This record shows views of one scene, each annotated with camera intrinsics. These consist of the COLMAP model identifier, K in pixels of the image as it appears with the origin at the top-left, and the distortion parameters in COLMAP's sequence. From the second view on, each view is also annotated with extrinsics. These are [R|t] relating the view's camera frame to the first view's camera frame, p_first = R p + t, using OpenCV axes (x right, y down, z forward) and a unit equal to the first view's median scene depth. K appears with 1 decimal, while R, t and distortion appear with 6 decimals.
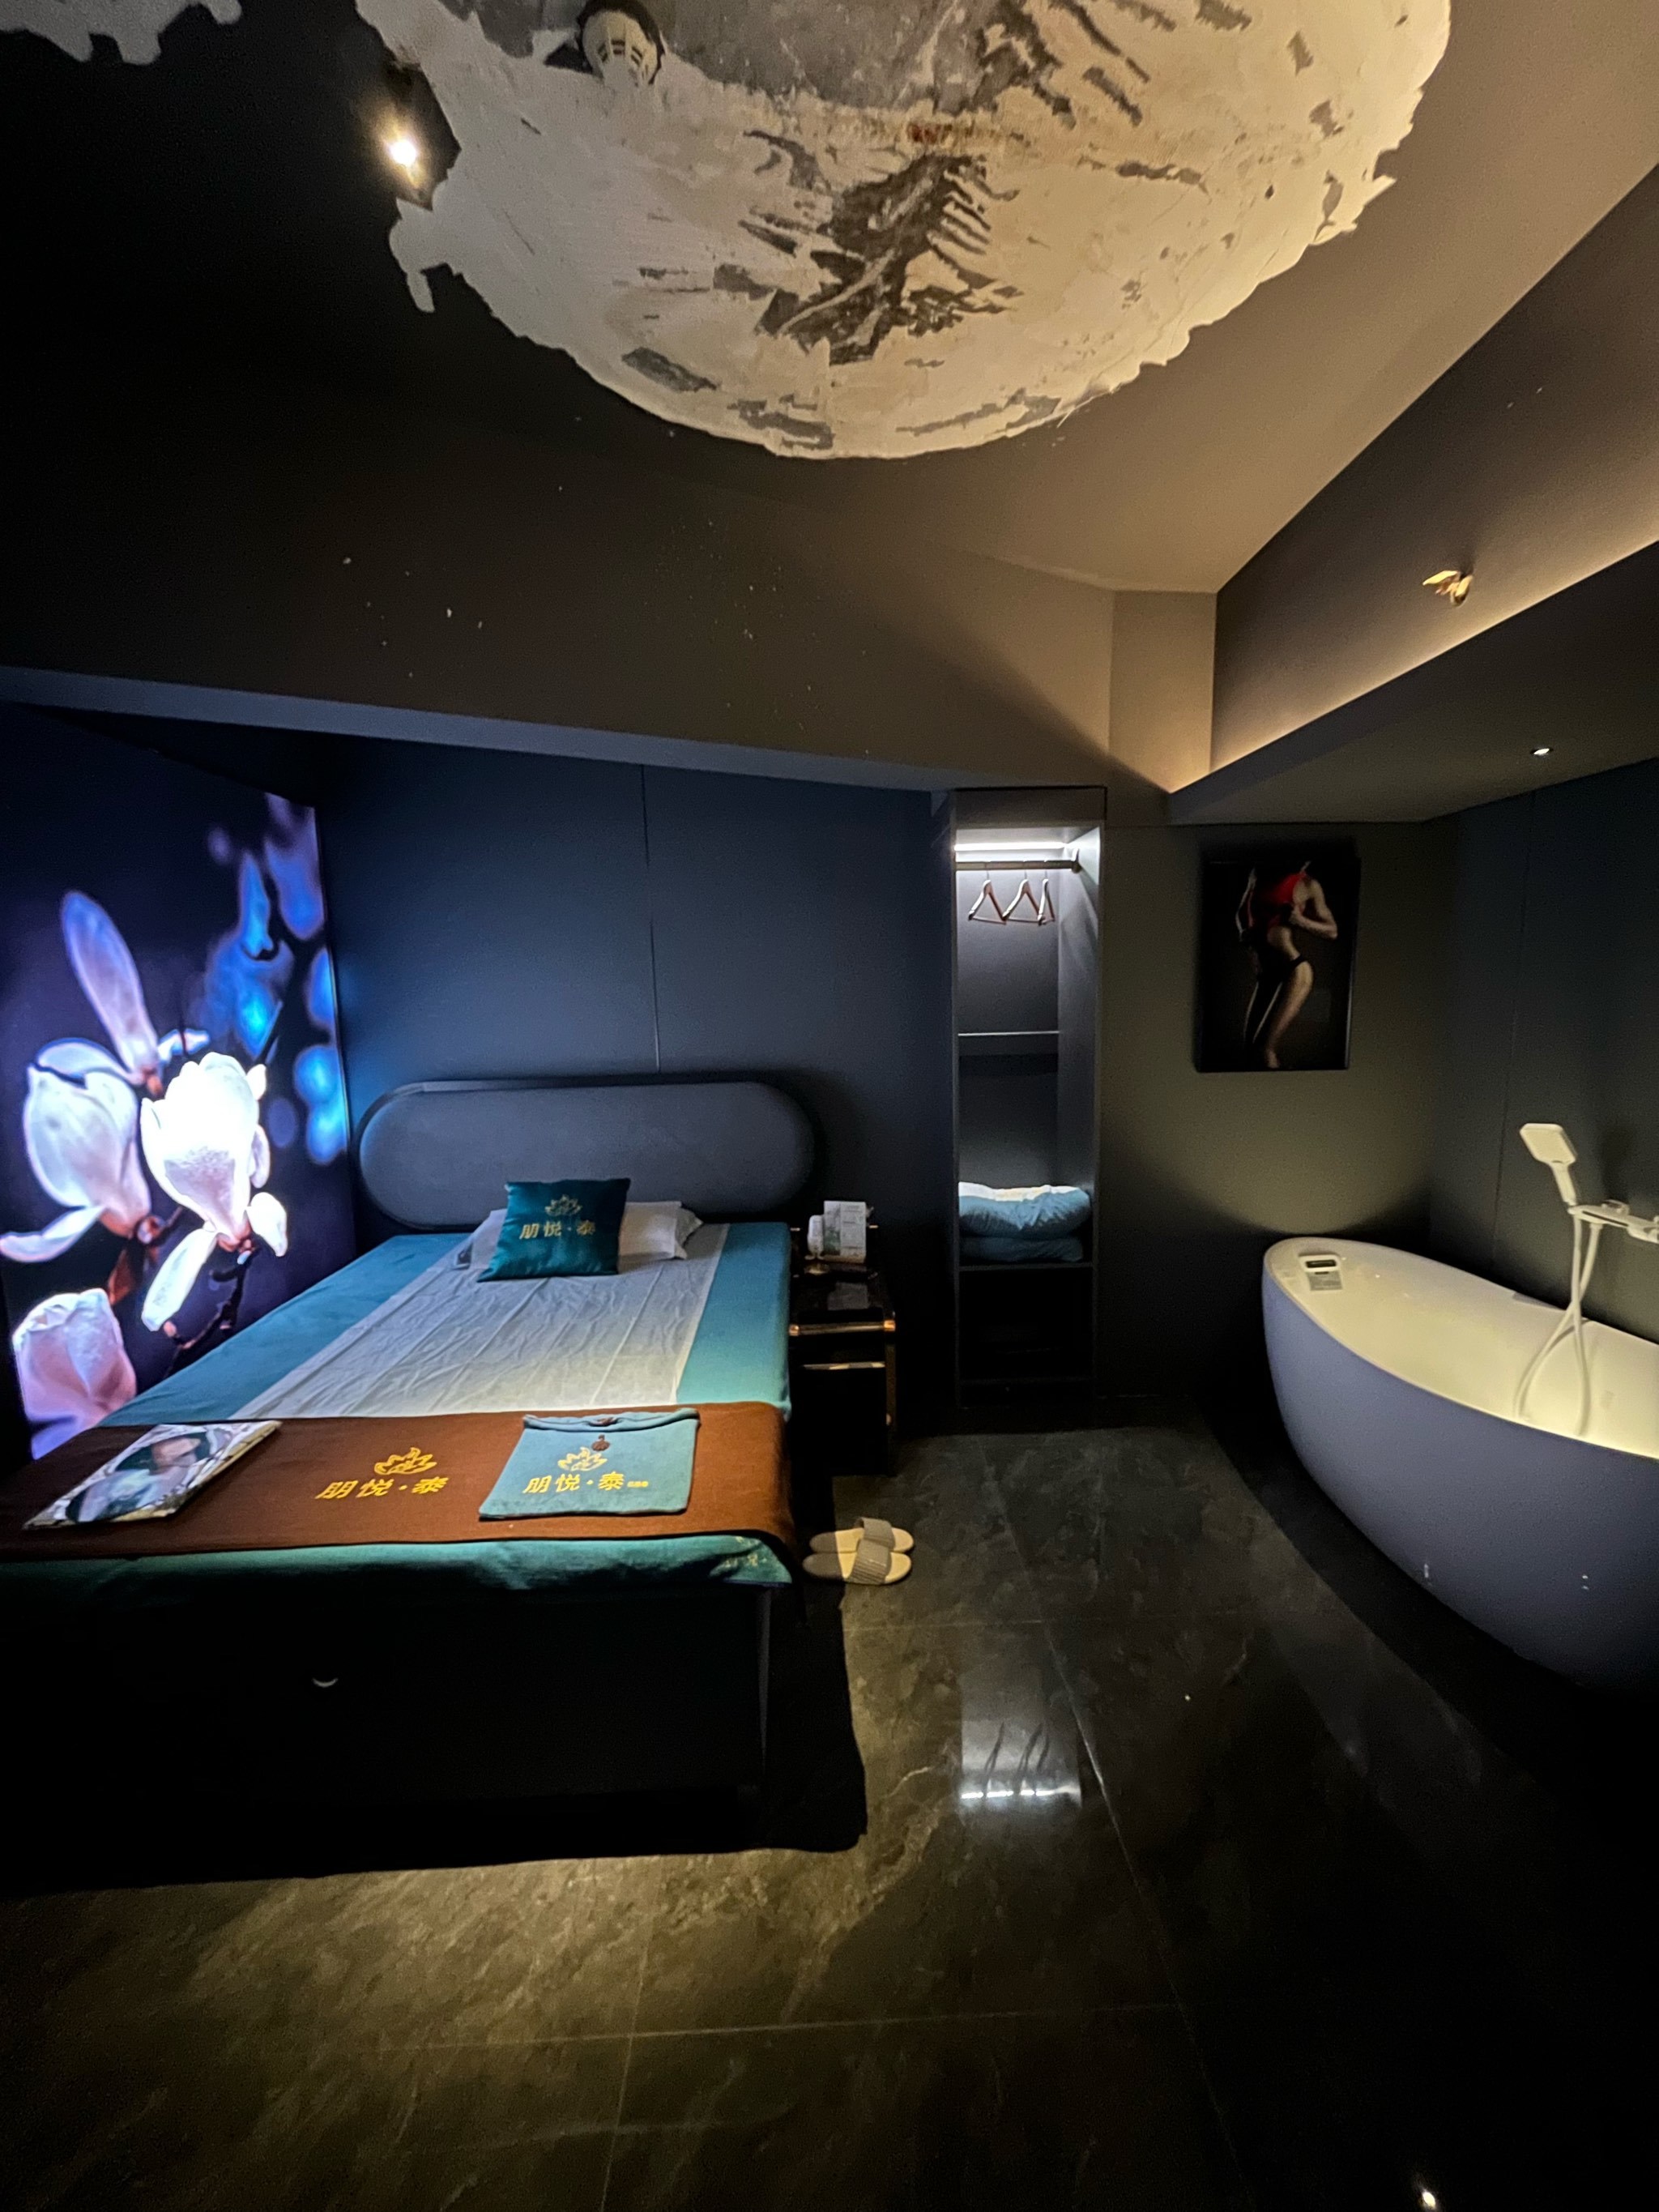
lens RADIAL K [[888.3, 0, 834.0], [0, 888.3, 1107.9], [0, 0, 1]] dist [-0.004160, 0.000470]
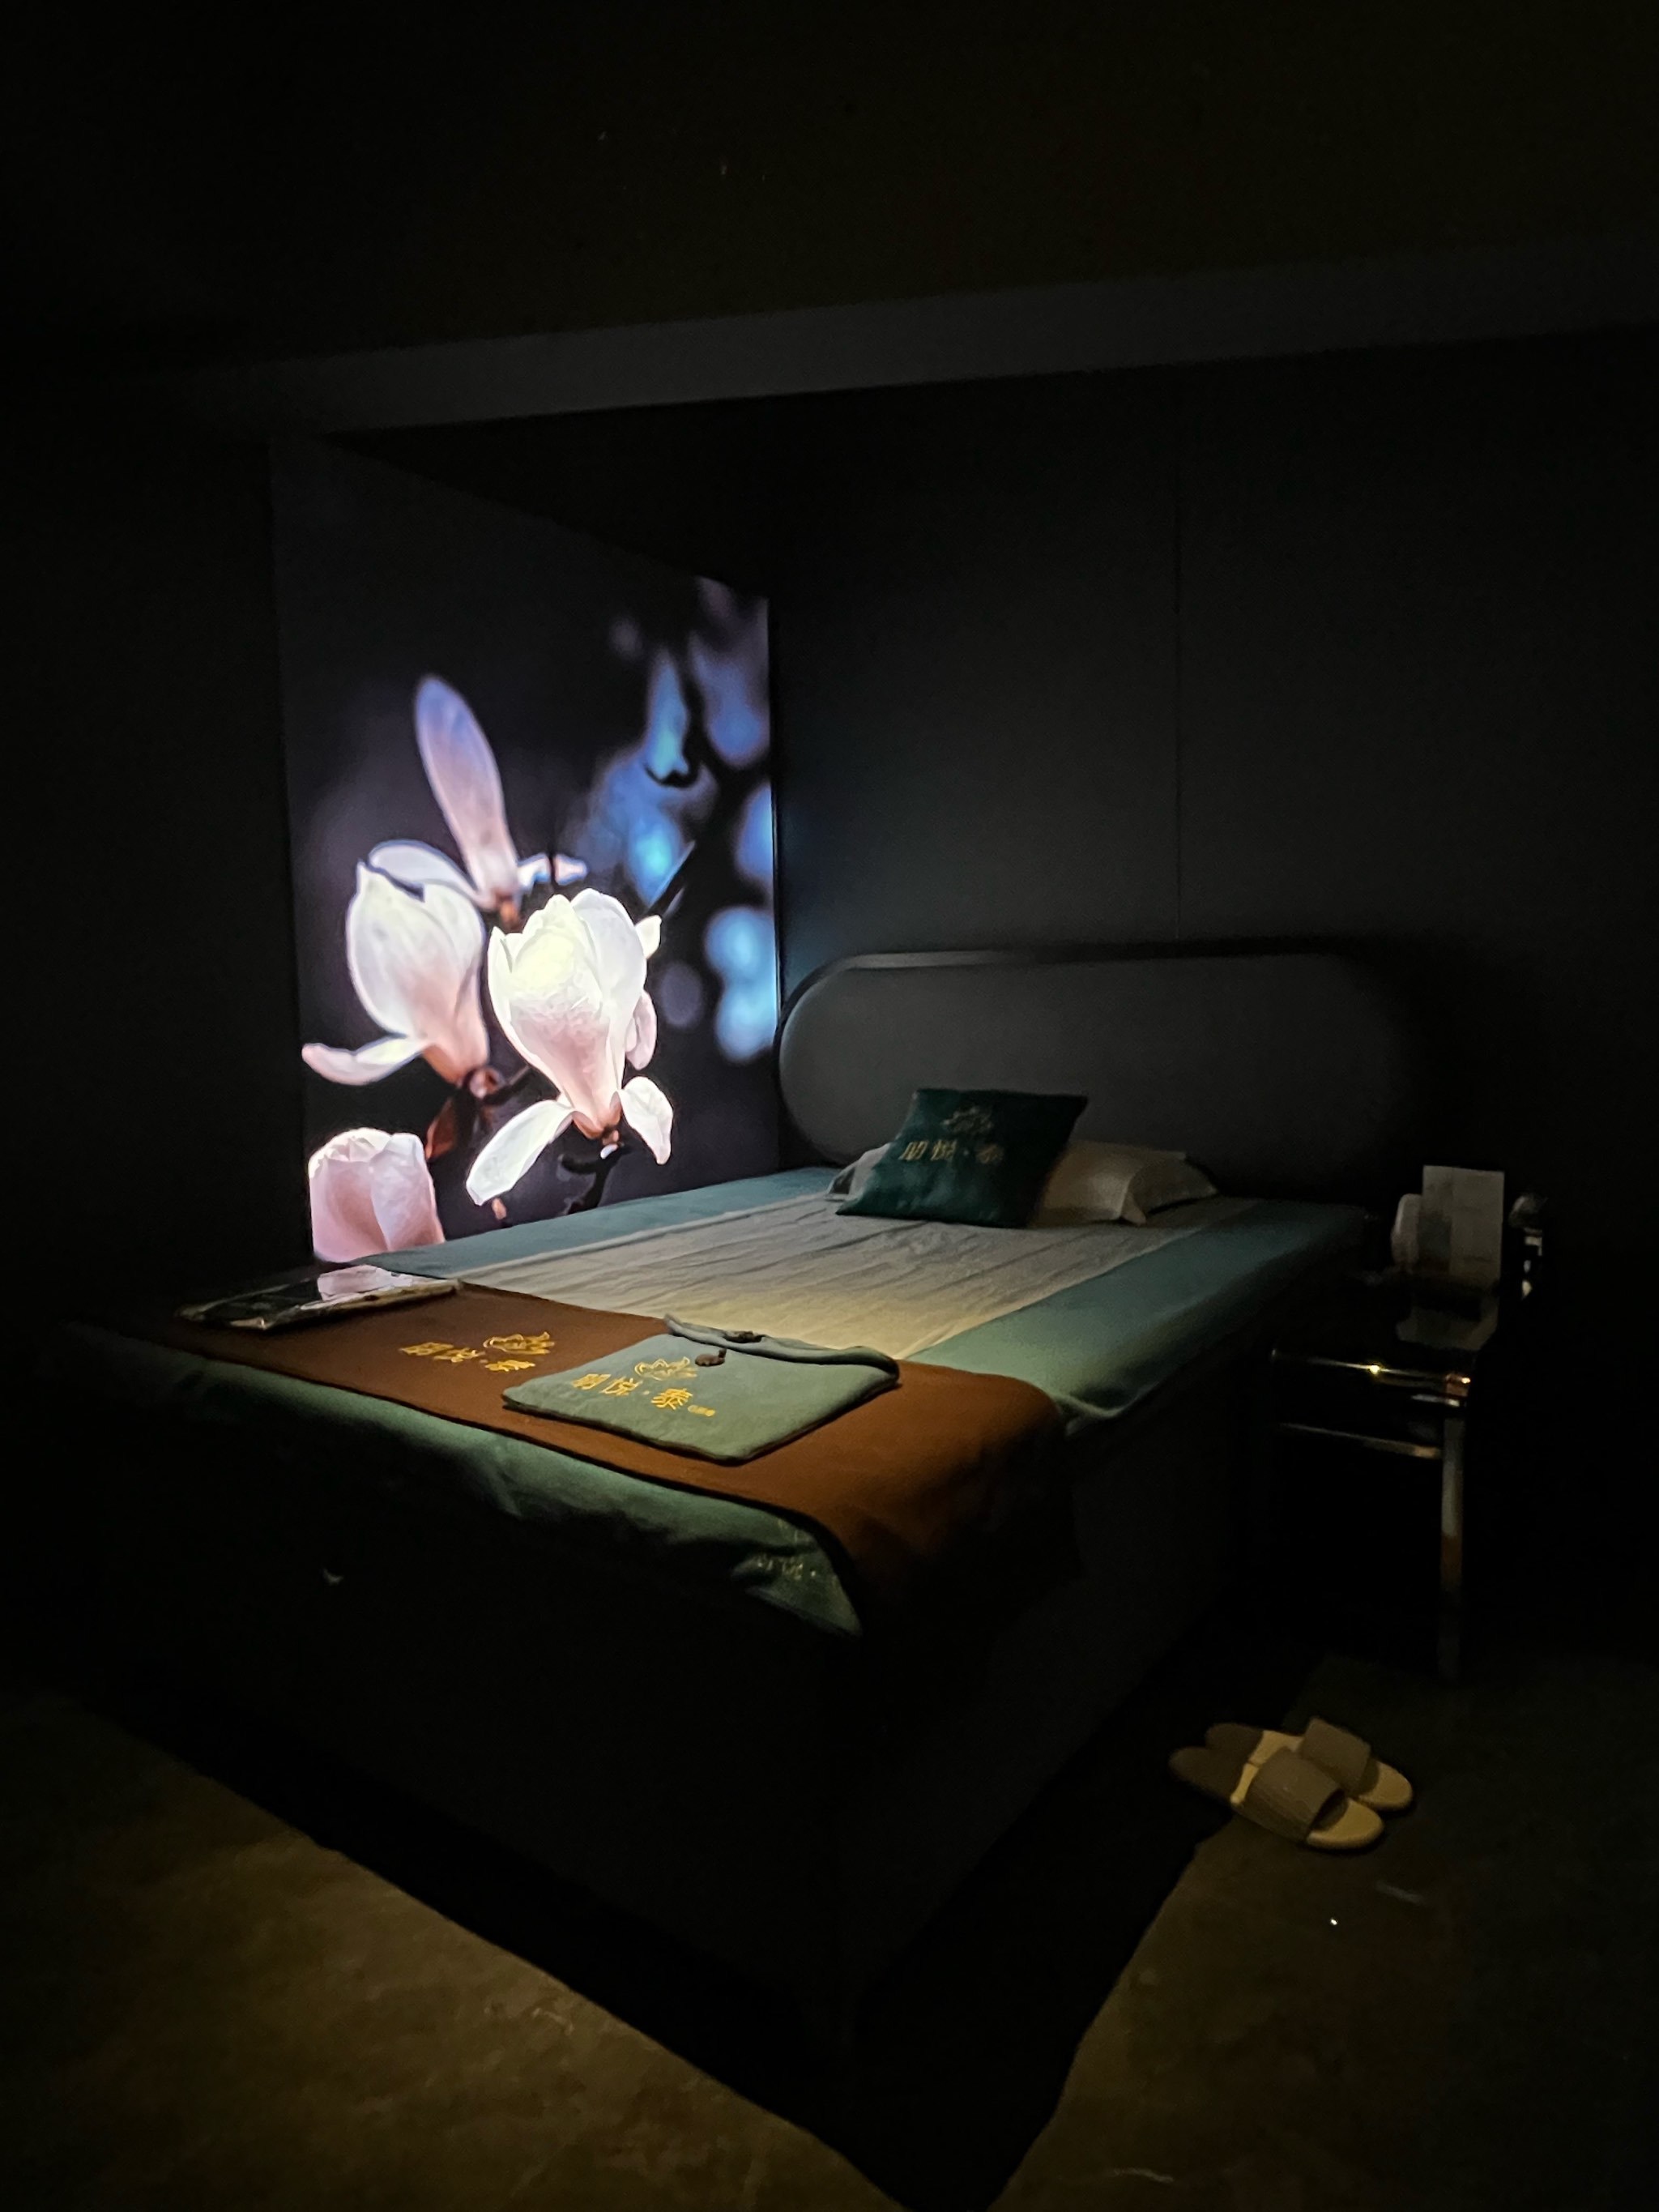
lens RADIAL K [[1310.2, 0, 851.1], [0, 1310.2, 1104.8], [0, 0, 1]] dist [-0.000463, 0.000066]
pose [[0.798401, 0.061751, -0.598952, 0.248846], [-0.084556, 0.996369, -0.009989, 0.143437], [0.596160, 0.058620, 0.800723, 0.222770]]
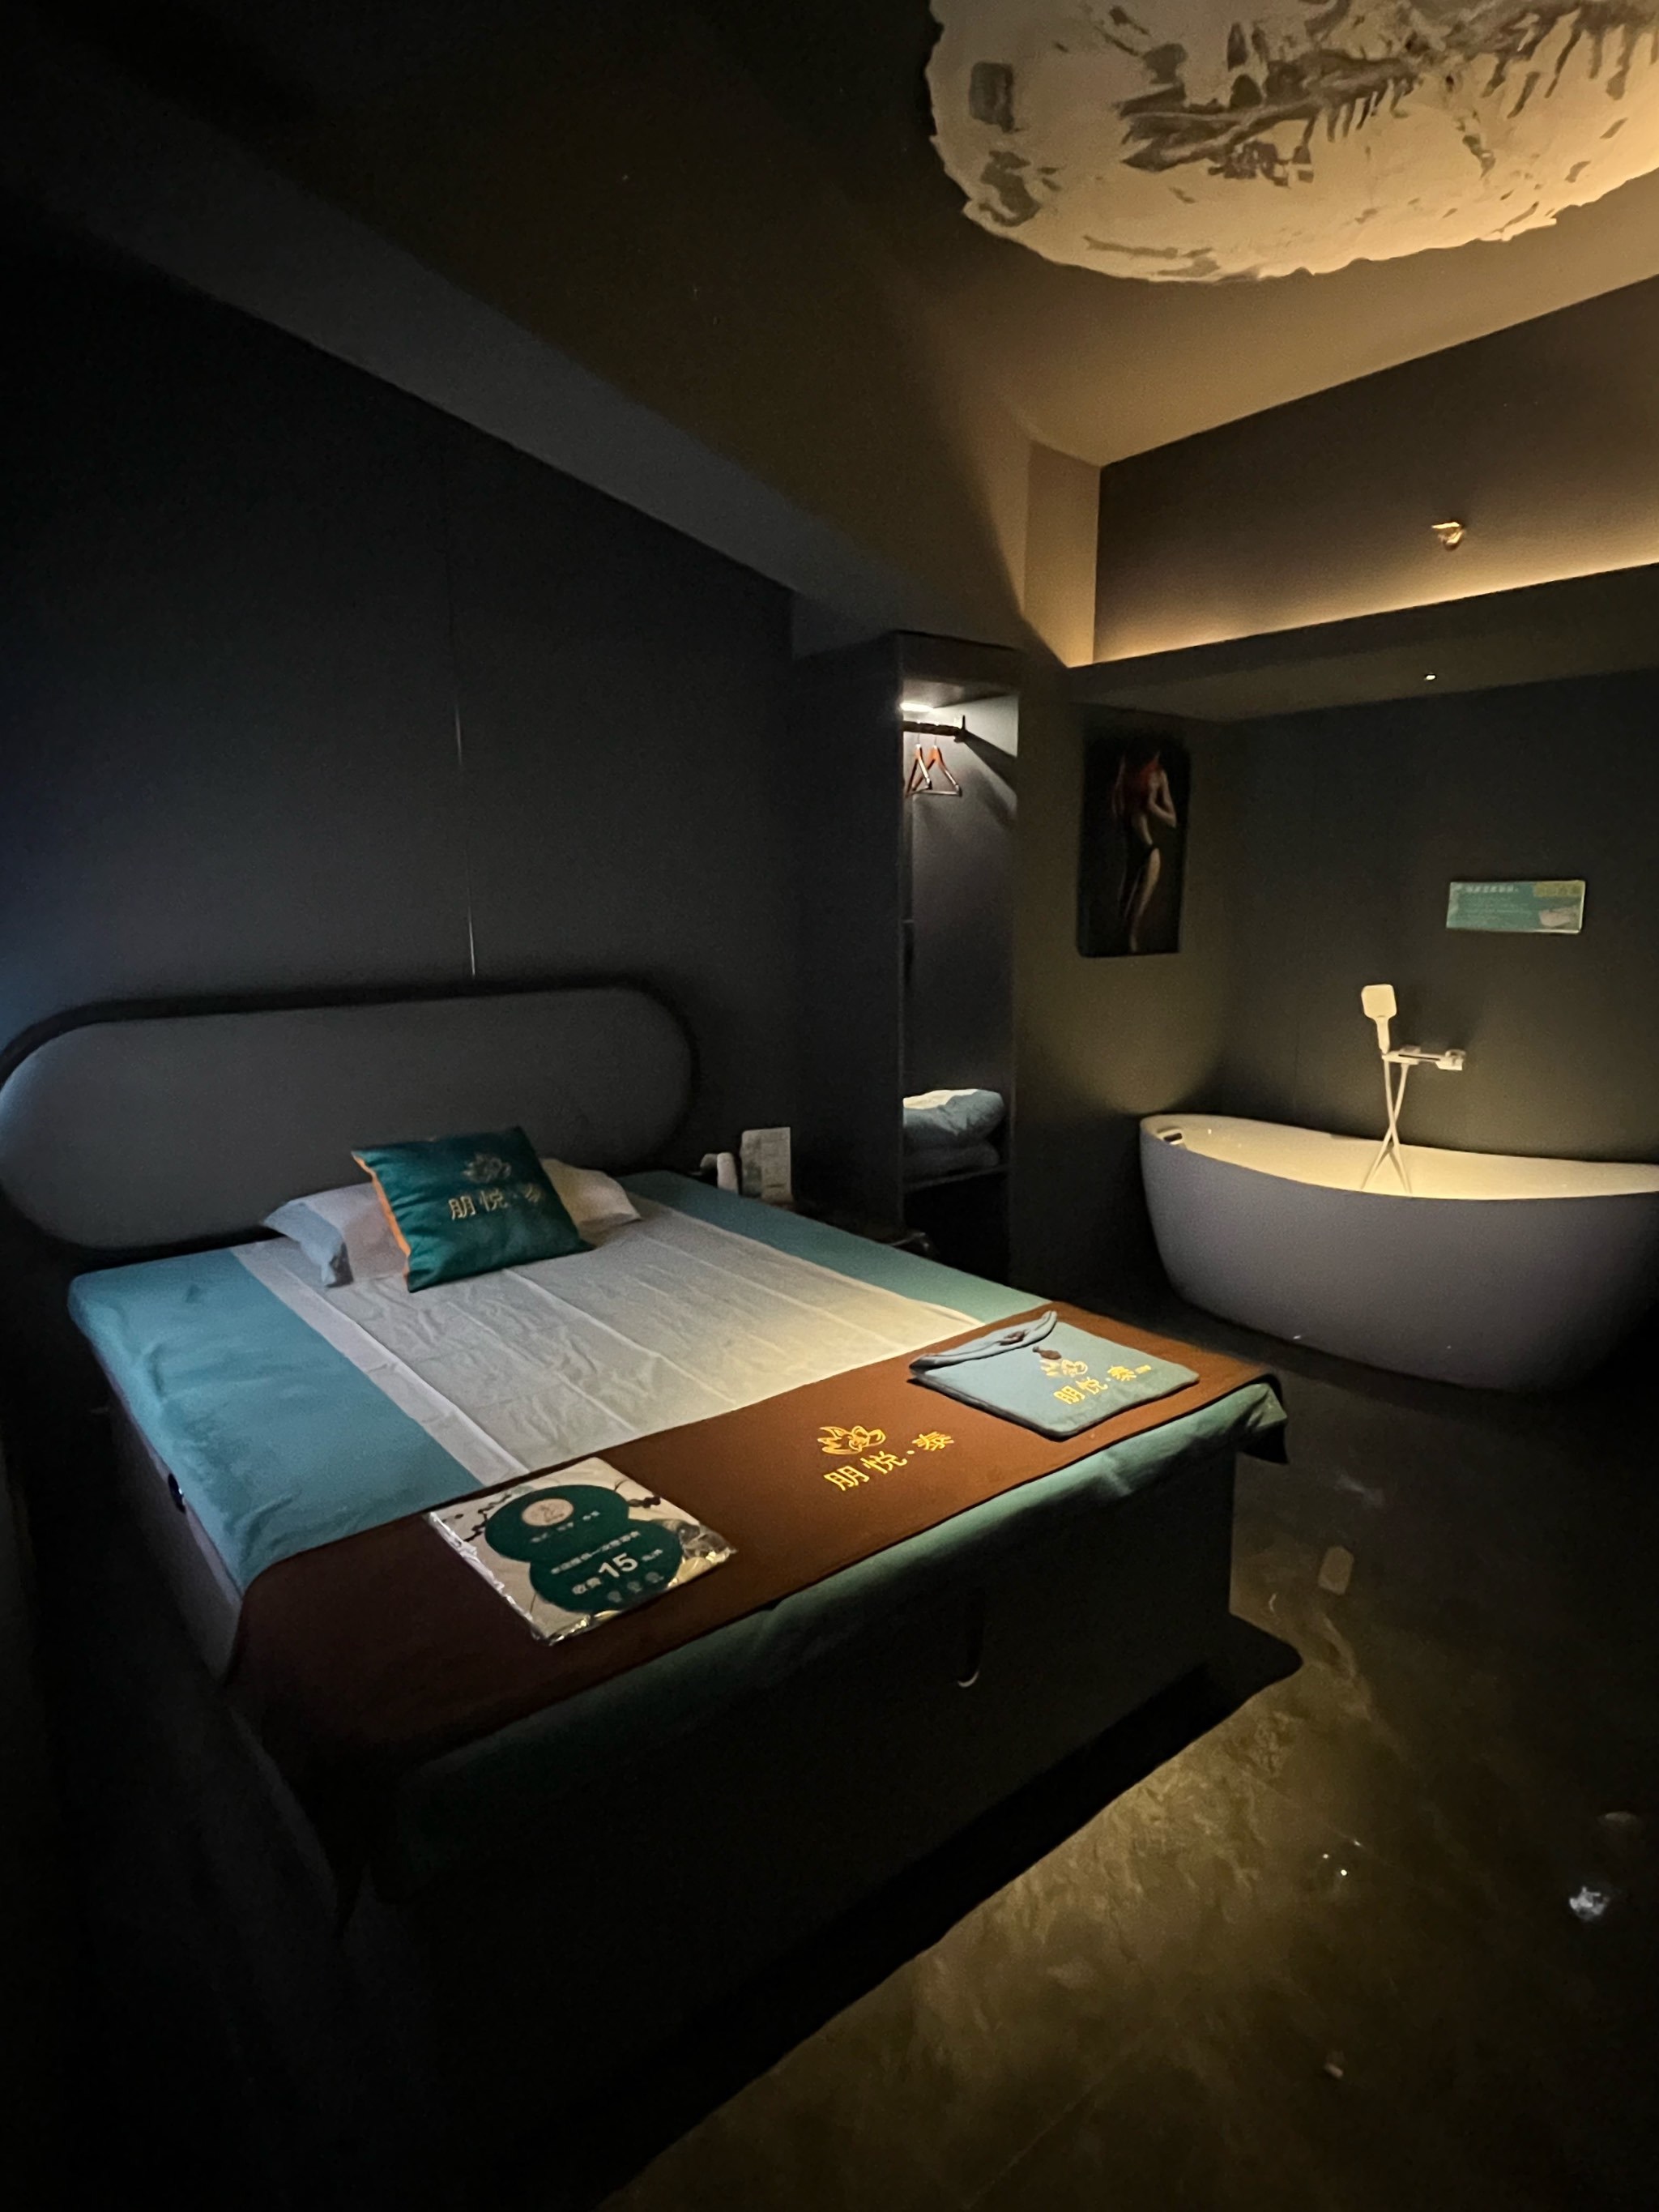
lens RADIAL K [[1191.7, 0, 826.7], [0, 1191.7, 1110.7], [0, 0, 1]] dist [-0.003735, -0.001387]
pose [[0.800179, -0.092206, 0.592631, -0.787372], [0.071646, 0.995732, 0.058186, 0.039875], [-0.595467, -0.004100, 0.803370, 0.133124]]
